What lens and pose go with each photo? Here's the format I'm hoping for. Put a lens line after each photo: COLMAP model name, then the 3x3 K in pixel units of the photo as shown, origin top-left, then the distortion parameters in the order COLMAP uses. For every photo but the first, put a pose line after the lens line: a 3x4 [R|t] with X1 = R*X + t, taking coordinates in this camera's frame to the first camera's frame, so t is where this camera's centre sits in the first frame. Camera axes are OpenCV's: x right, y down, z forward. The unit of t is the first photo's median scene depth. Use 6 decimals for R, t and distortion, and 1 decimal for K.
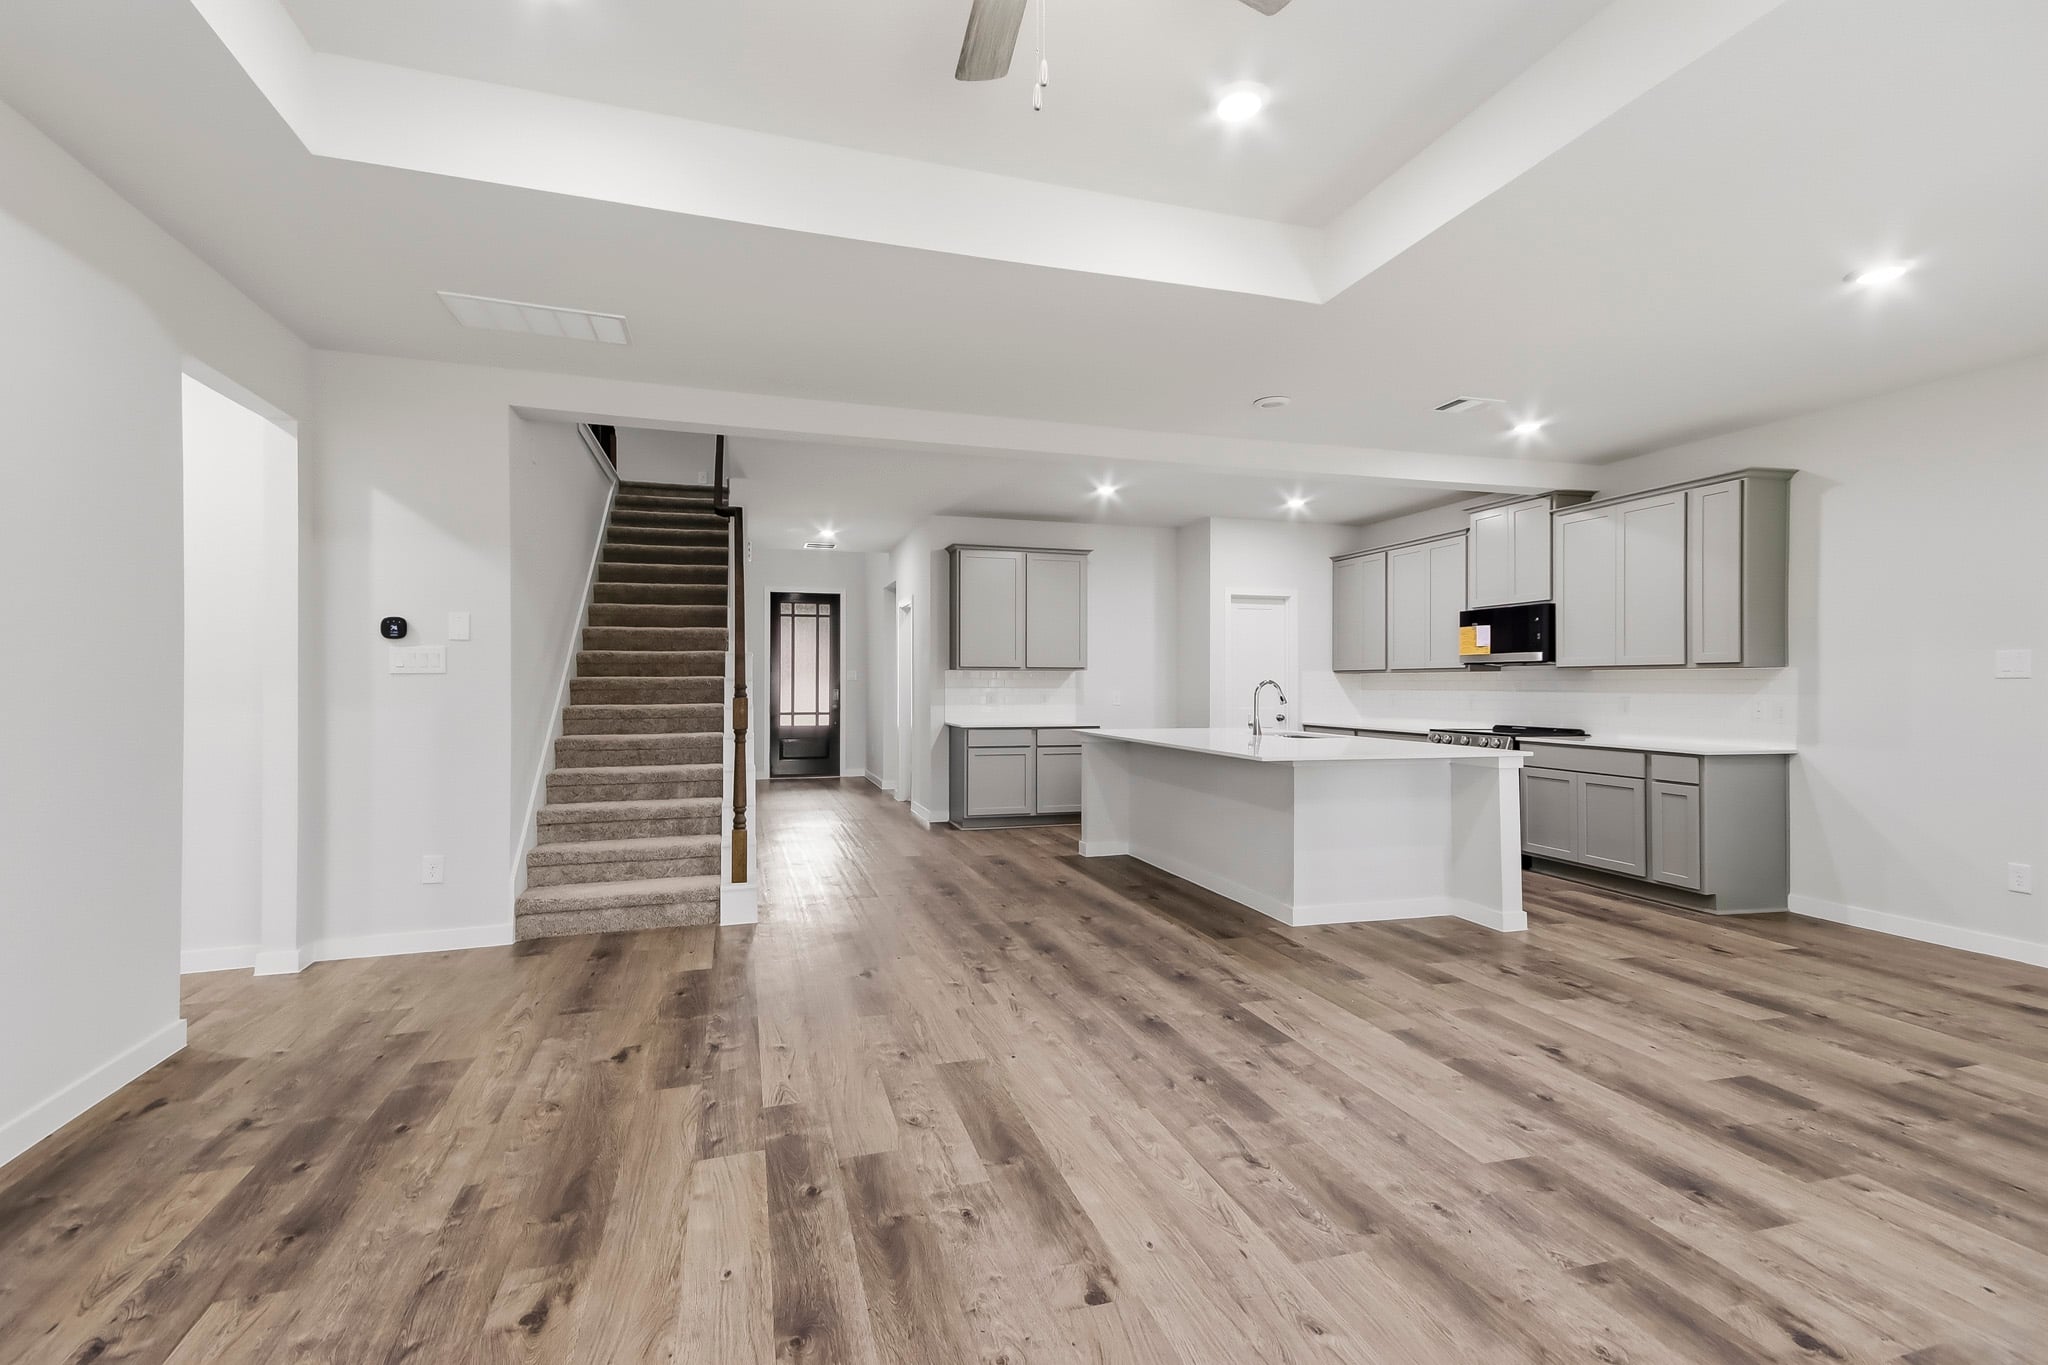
lens RADIAL K [[933.7, 0, 1011.3], [0, 933.7, 678.4], [0, 0, 1]] dist [0.020699, -0.000301]
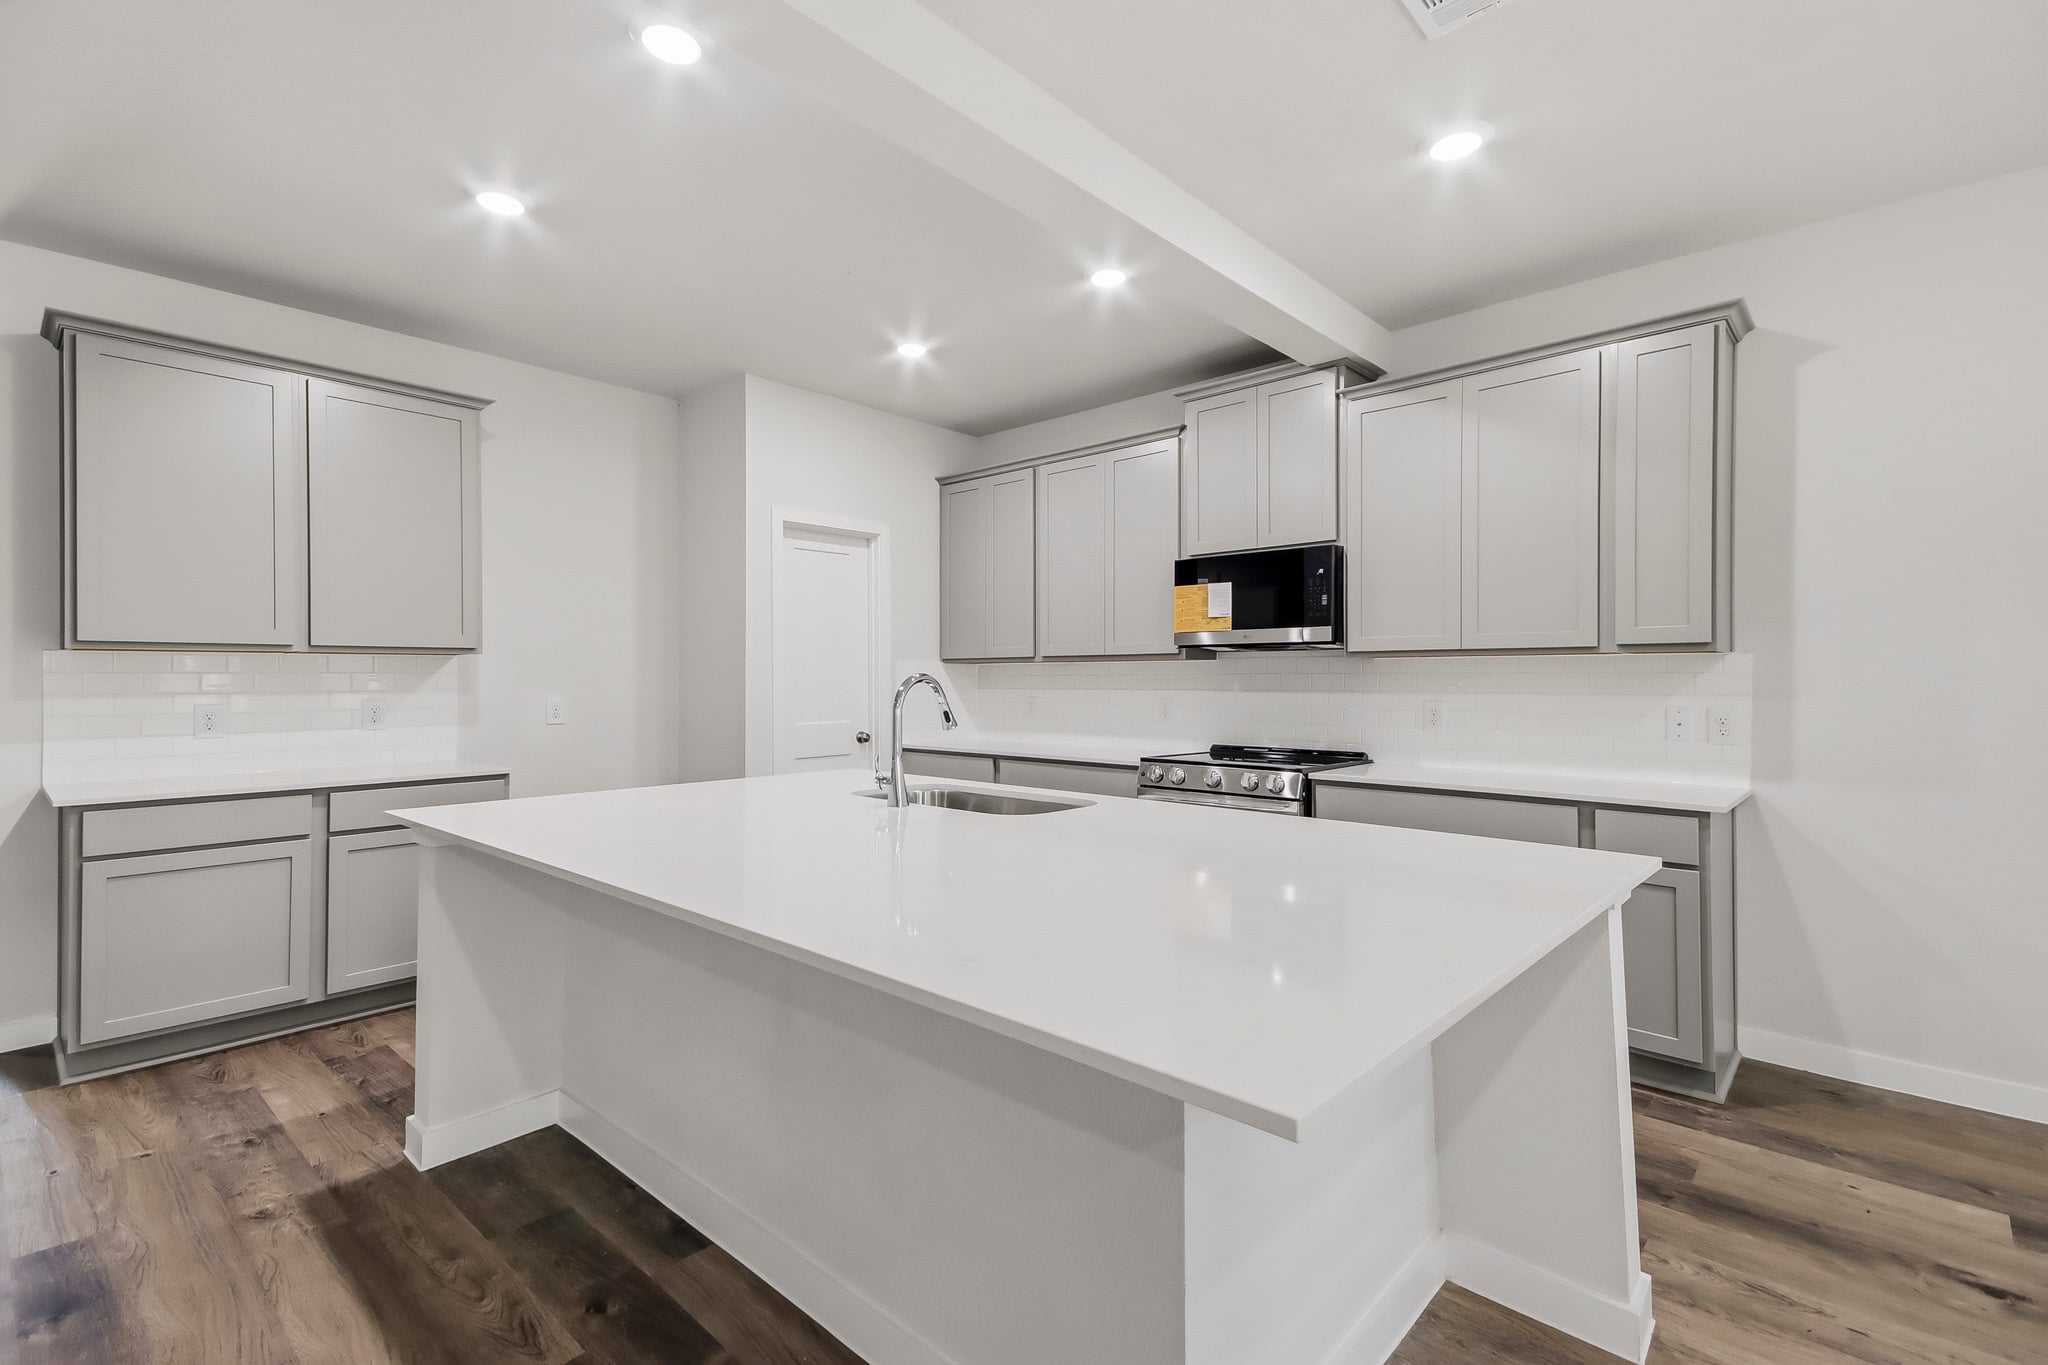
lens RADIAL K [[955.9, 0, 1015.6], [0, 955.9, 665.9], [0, 0, 1]] dist [0.070107, -0.000170]
pose [[0.860872, 0.002700, 0.508814, 0.075063], [0.000540, 0.999981, -0.006219, 0.000538], [-0.508821, 0.005628, 0.860854, 0.523133]]
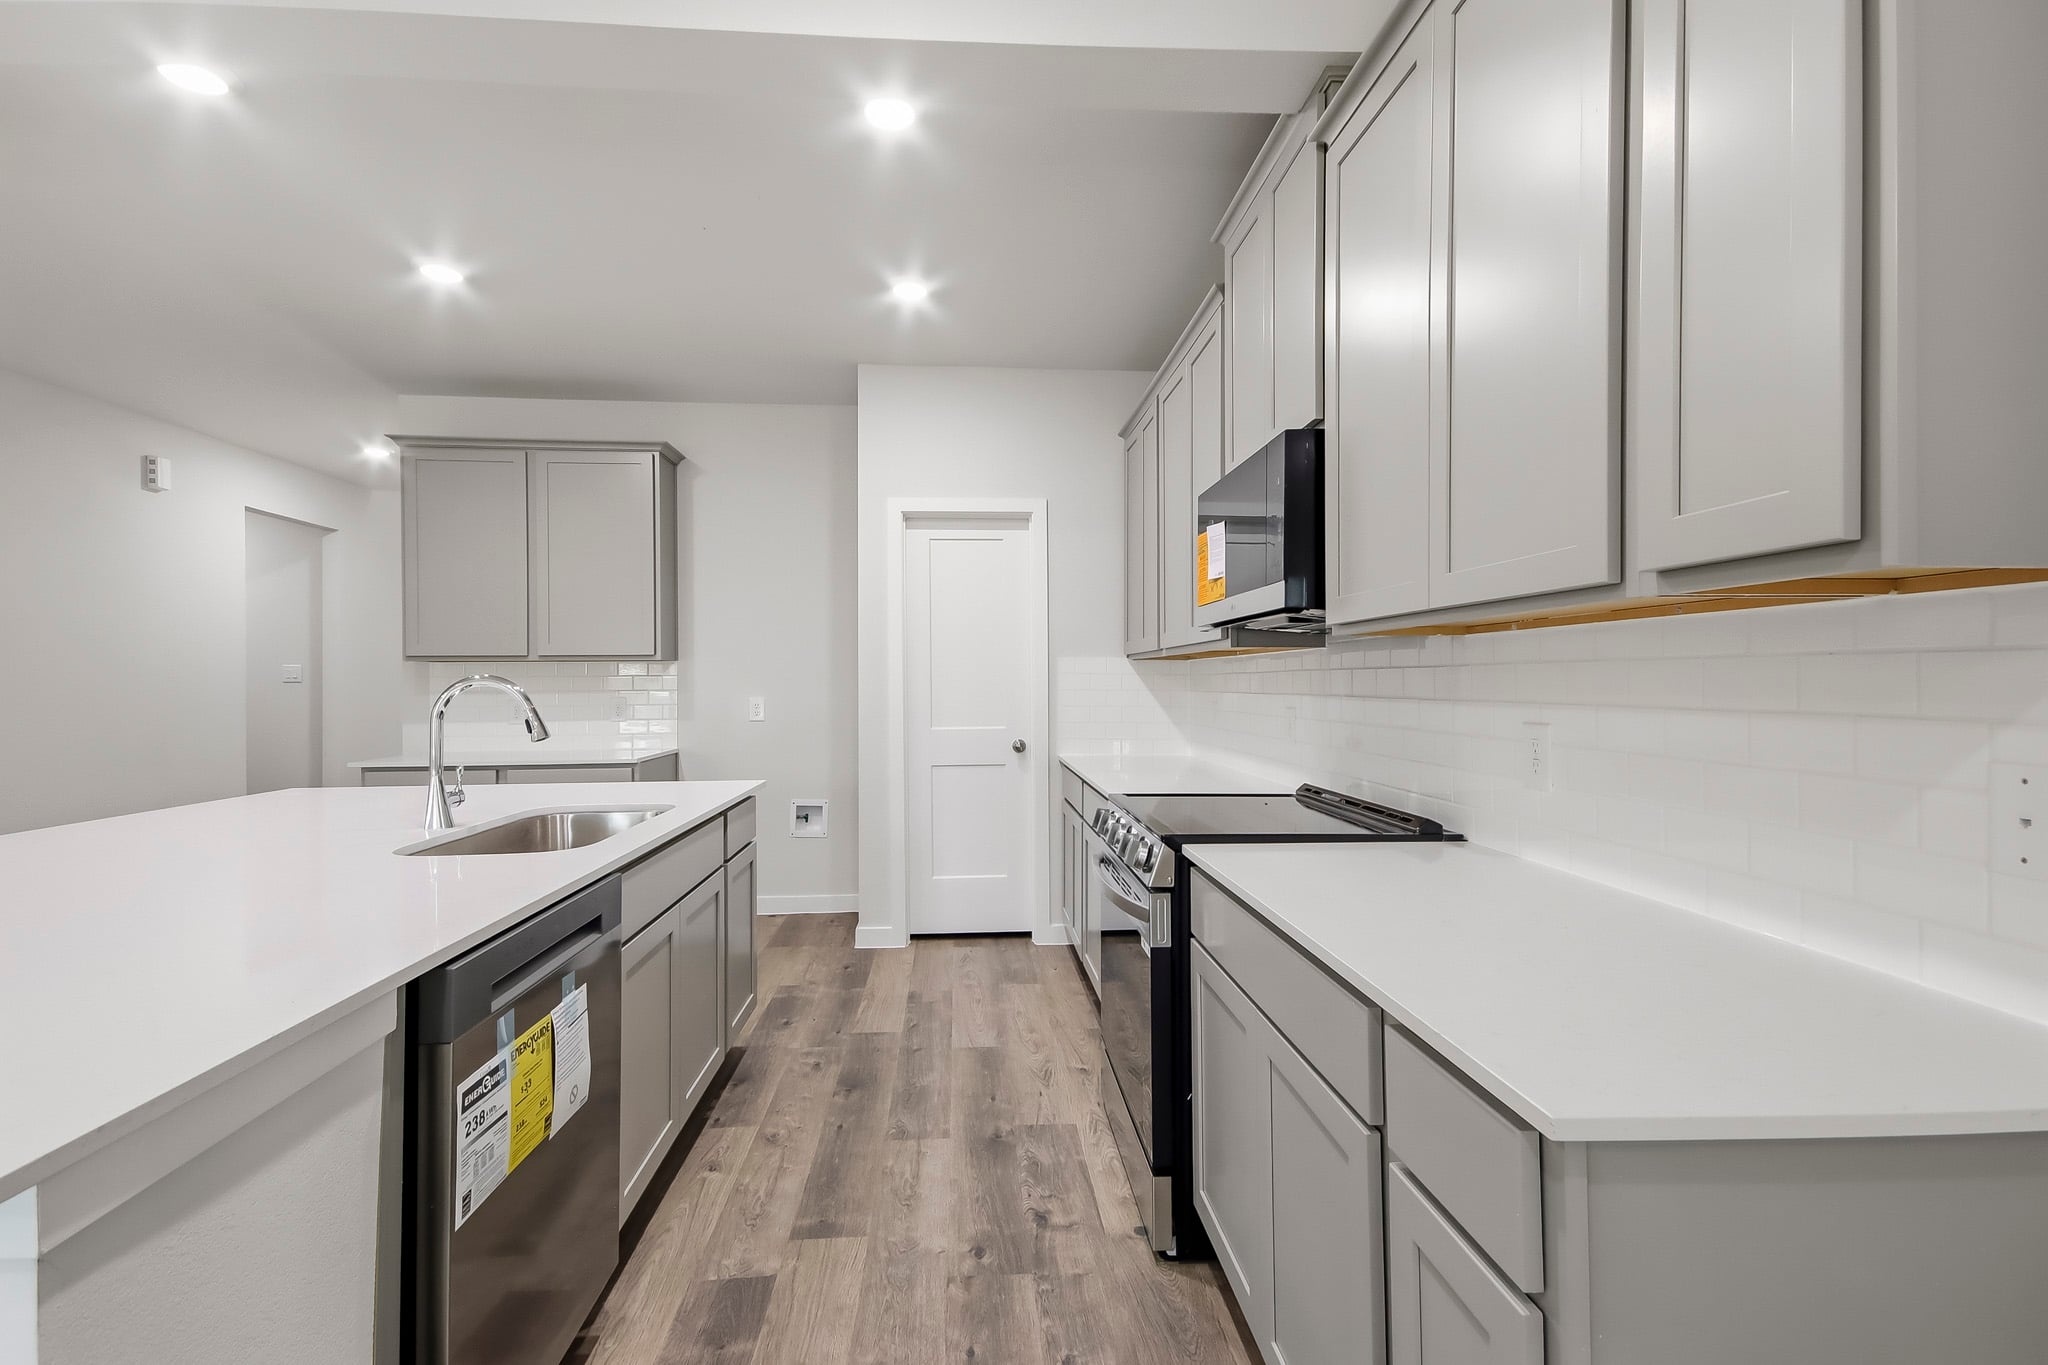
lens RADIAL K [[933.7, 0, 1011.3], [0, 933.7, 678.4], [0, 0, 1]] dist [0.020699, -0.000301]
pose [[0.972916, -0.007376, -0.231042, 0.497314], [0.008295, 0.999961, 0.003008, 0.003237], [0.231010, -0.004843, 0.972939, 0.603770]]
